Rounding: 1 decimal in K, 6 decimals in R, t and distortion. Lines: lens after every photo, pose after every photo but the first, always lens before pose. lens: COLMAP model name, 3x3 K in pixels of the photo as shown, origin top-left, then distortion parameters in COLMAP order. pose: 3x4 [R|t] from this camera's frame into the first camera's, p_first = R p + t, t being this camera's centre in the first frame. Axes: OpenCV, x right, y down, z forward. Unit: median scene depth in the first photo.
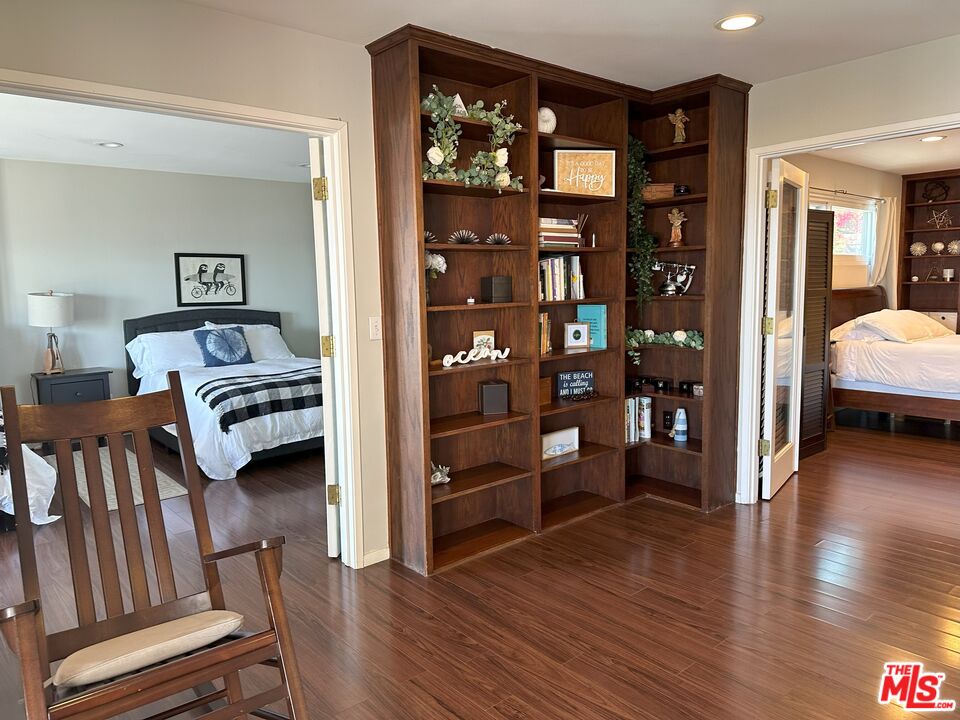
lens RADIAL K [[665.4, 0, 474.2], [0, 665.4, 356.7], [0, 0, 1]] dist [0.108346, -0.171400]
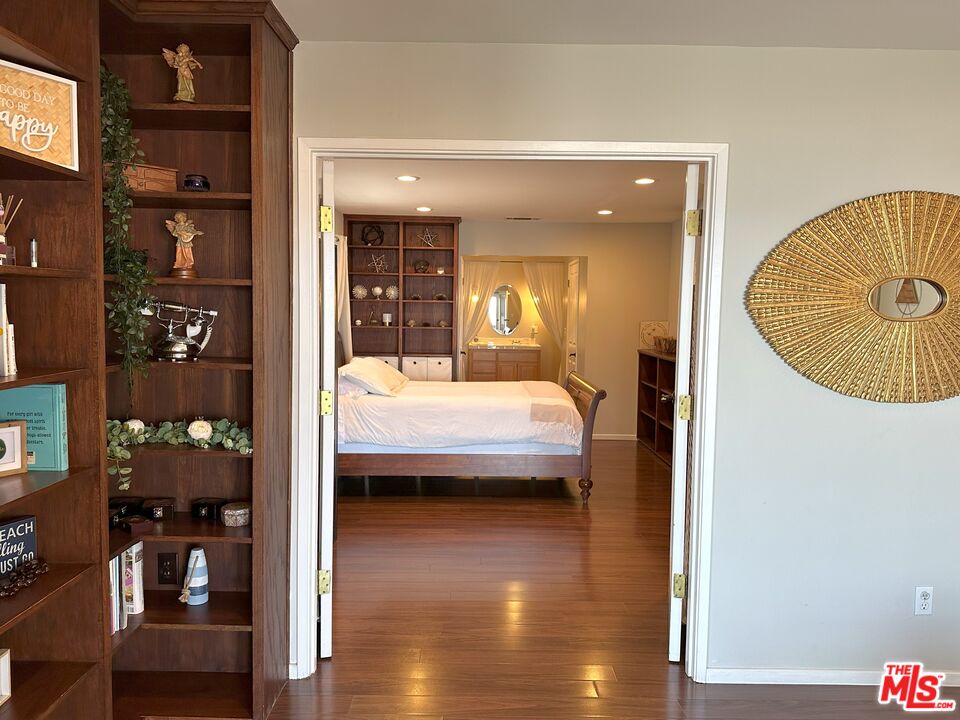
lens RADIAL K [[697.5, 0, 480.7], [0, 697.5, 355.4], [0, 0, 1]] dist [0.070974, -0.104714]
pose [[0.654446, -0.018097, 0.755892, 0.003963], [0.055345, 0.998178, -0.024020, -0.066548], [-0.754080, 0.057555, 0.654256, 0.406408]]
